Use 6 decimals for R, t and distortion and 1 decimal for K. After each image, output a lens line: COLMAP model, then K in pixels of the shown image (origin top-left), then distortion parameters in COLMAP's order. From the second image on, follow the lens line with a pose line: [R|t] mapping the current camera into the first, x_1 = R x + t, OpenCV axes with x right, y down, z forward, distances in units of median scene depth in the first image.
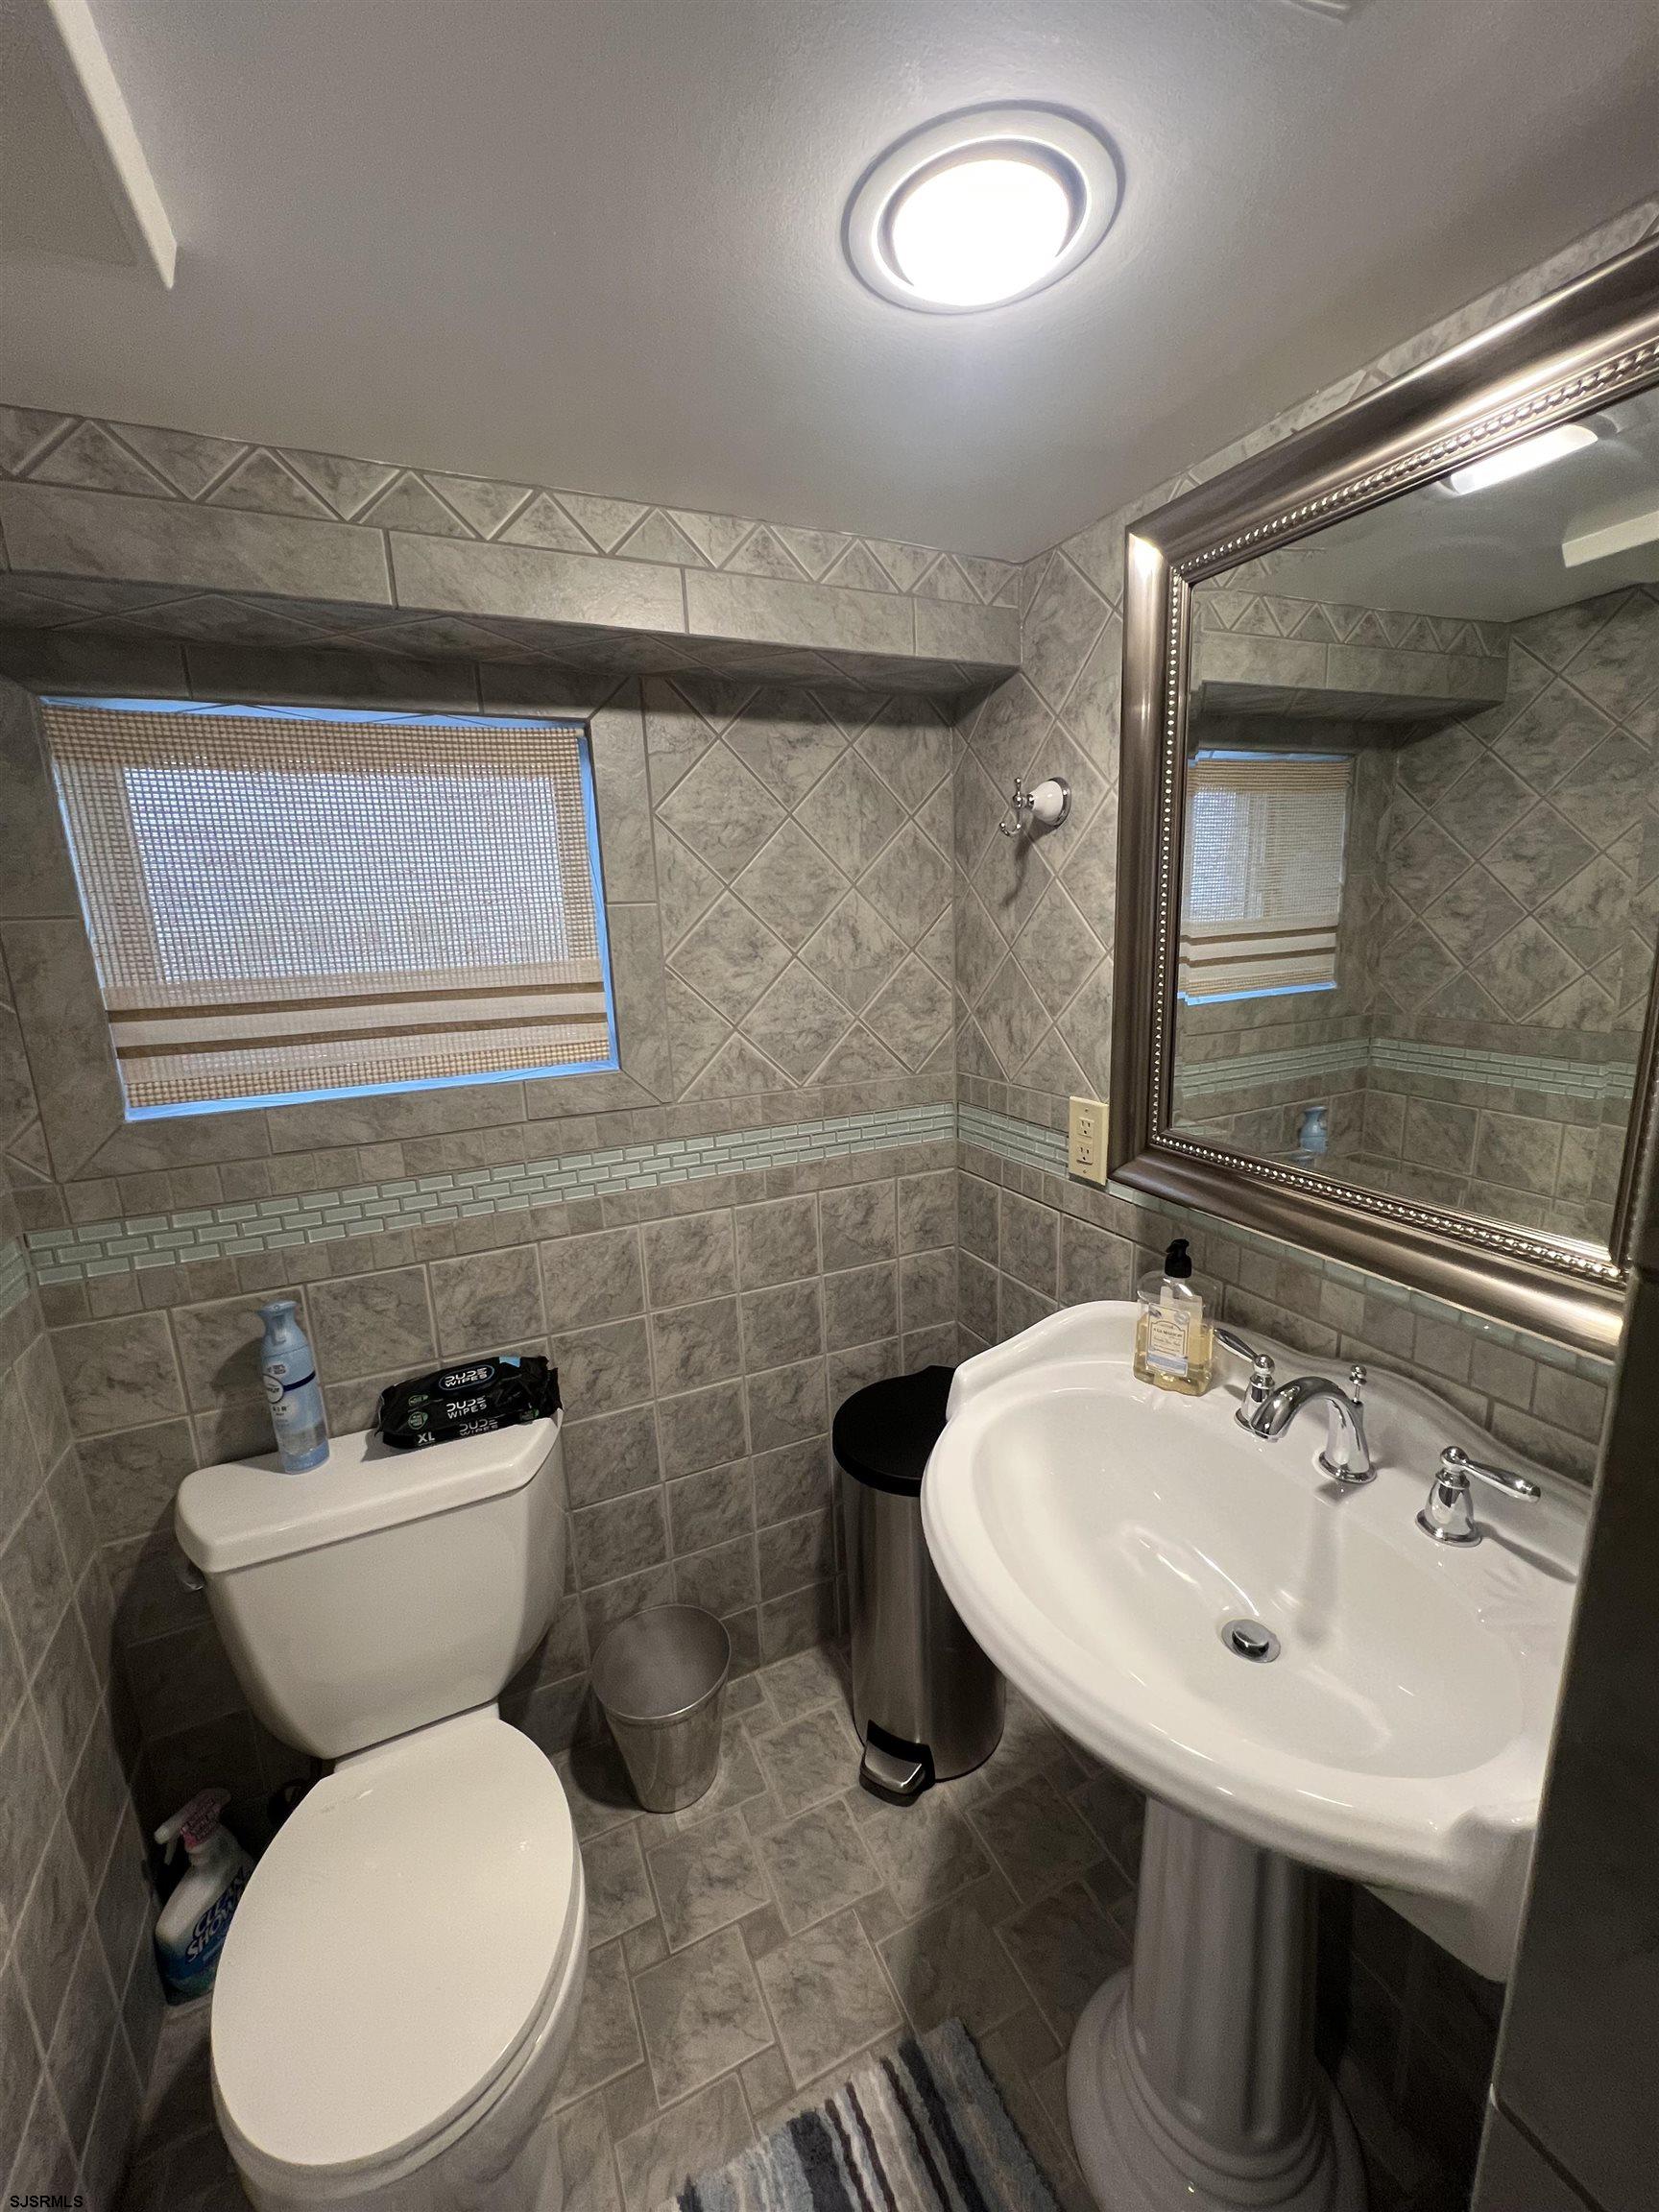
lens RADIAL K [[886.1, 0, 838.4], [0, 886.1, 1100.5], [0, 0, 1]] dist [-0.002792, -0.000277]
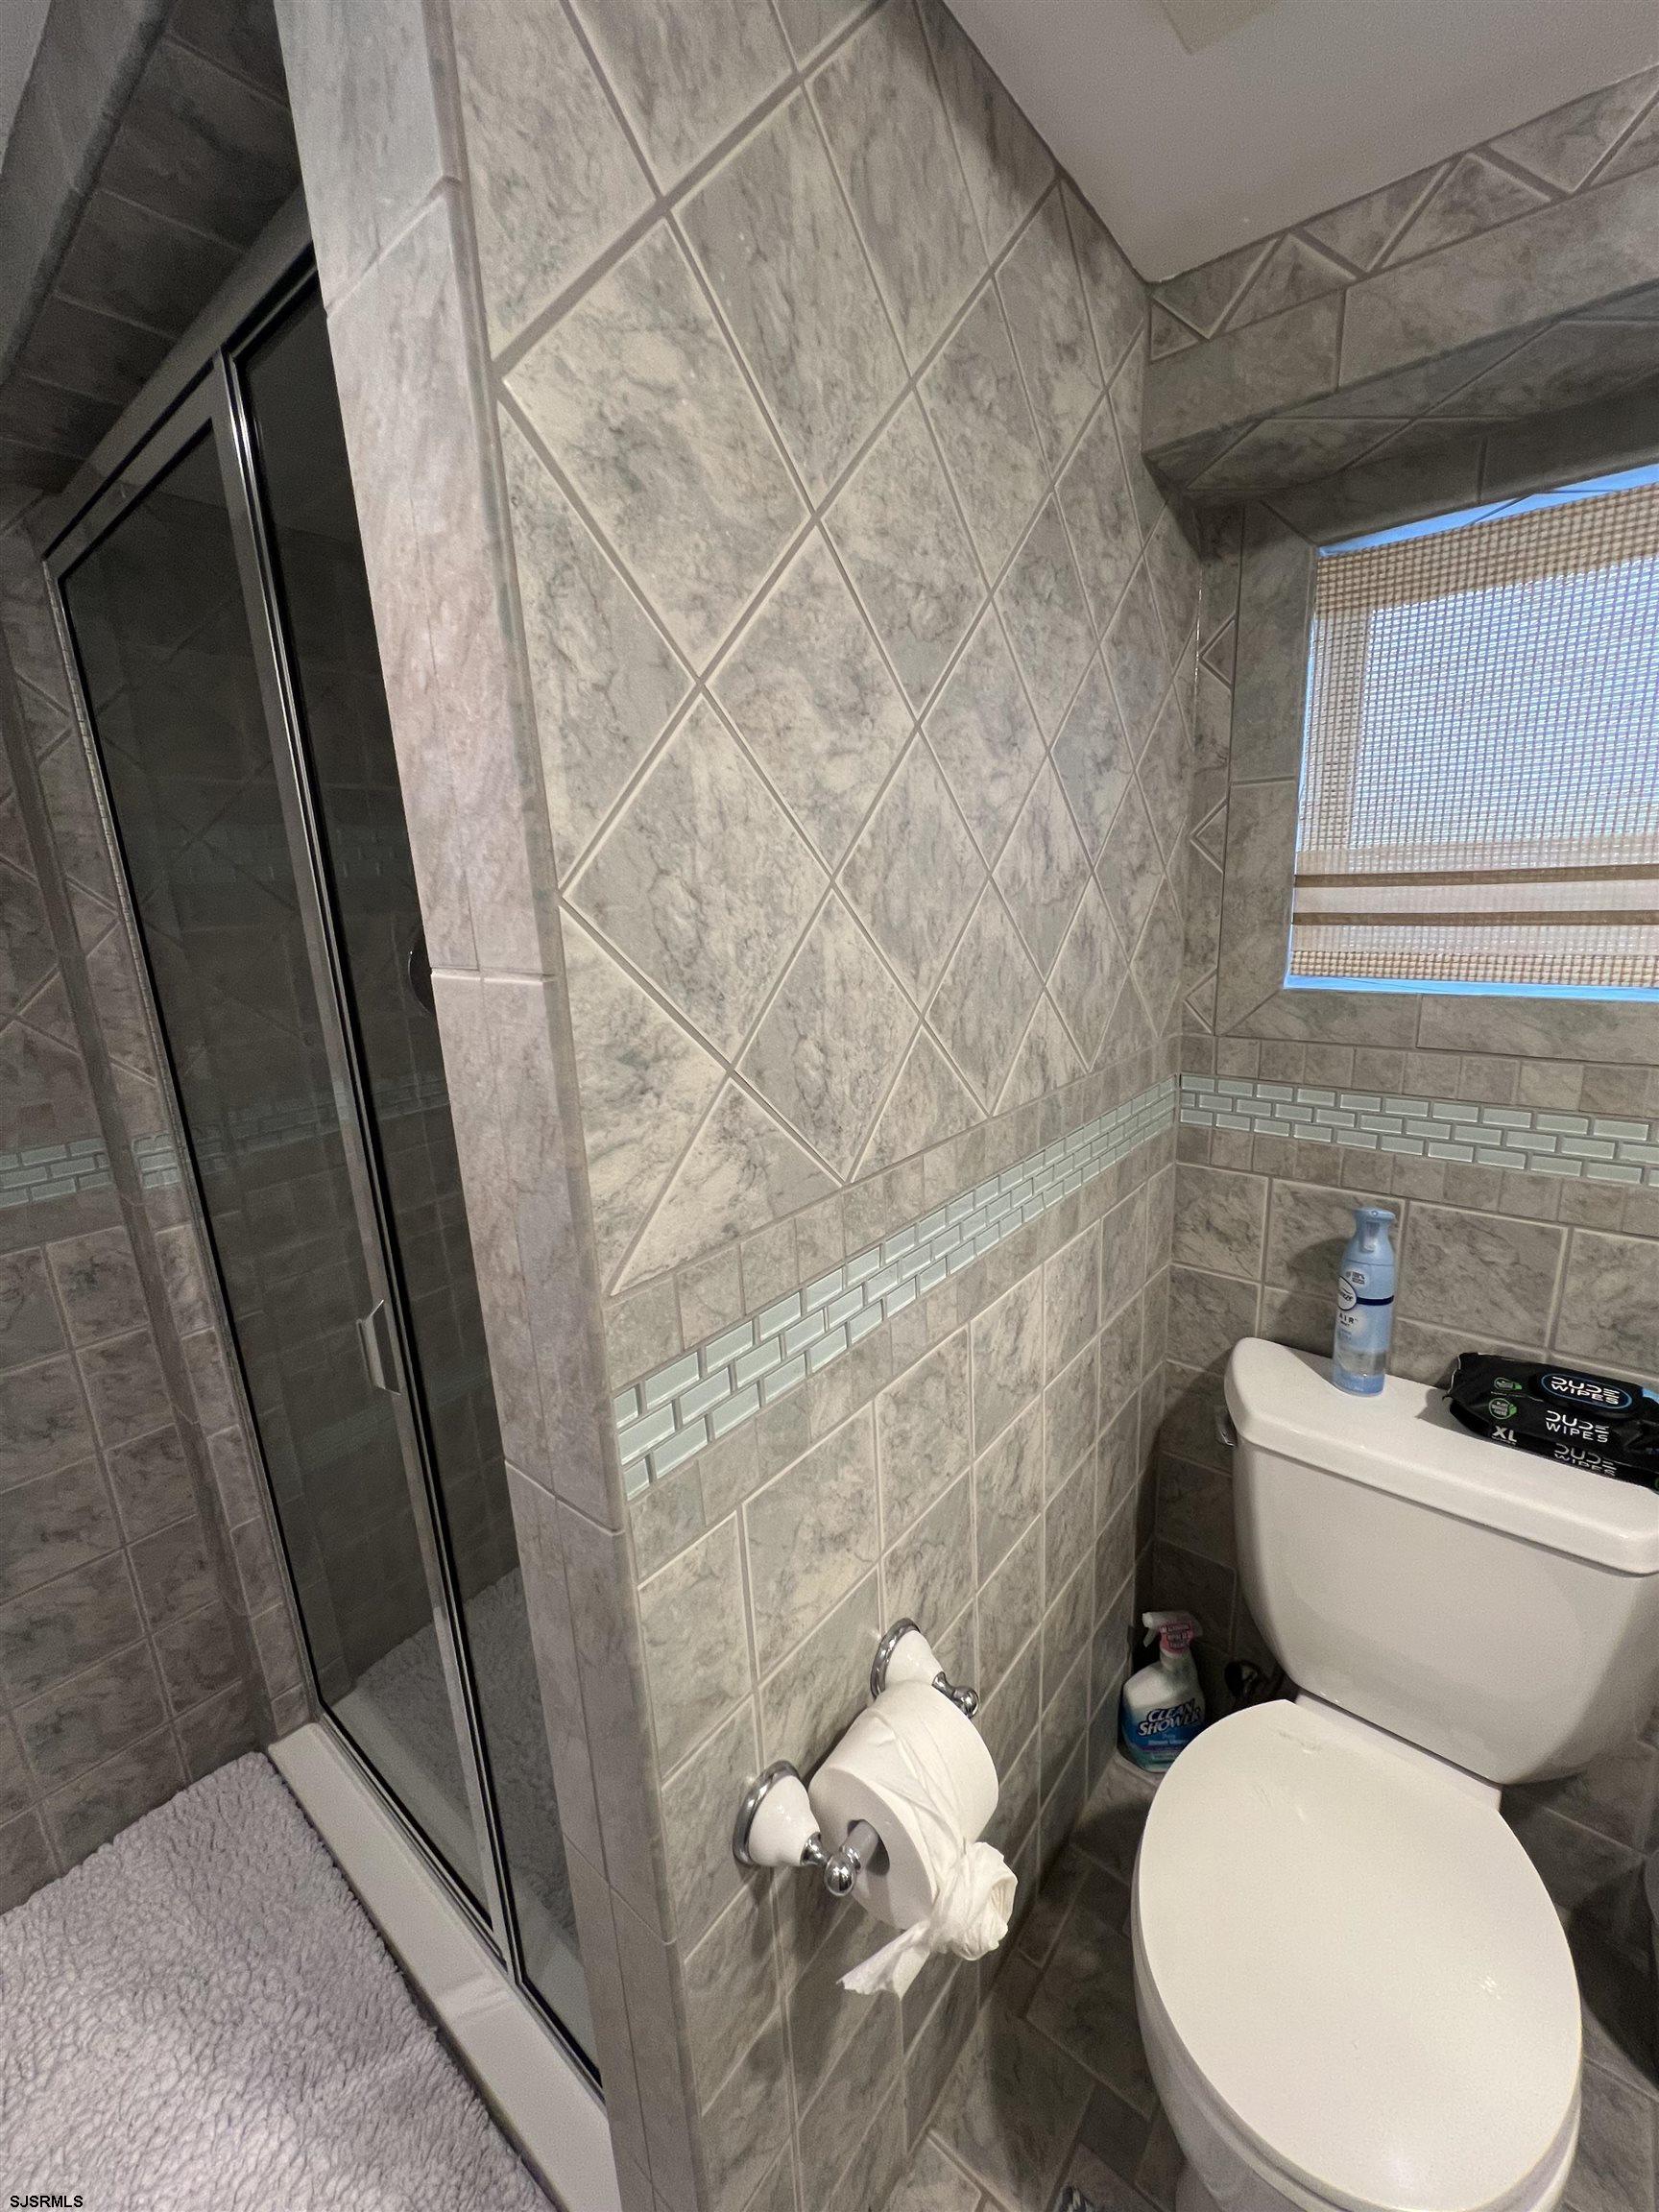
lens RADIAL K [[886.1, 0, 838.6], [0, 886.1, 1098.0], [0, 0, 1]] dist [-0.002792, -0.000277]
pose [[0.431228, 0.235053, -0.871087, -0.107583], [-0.162522, 0.969912, 0.181264, 0.043168], [0.887484, 0.063405, 0.456455, 0.089874]]
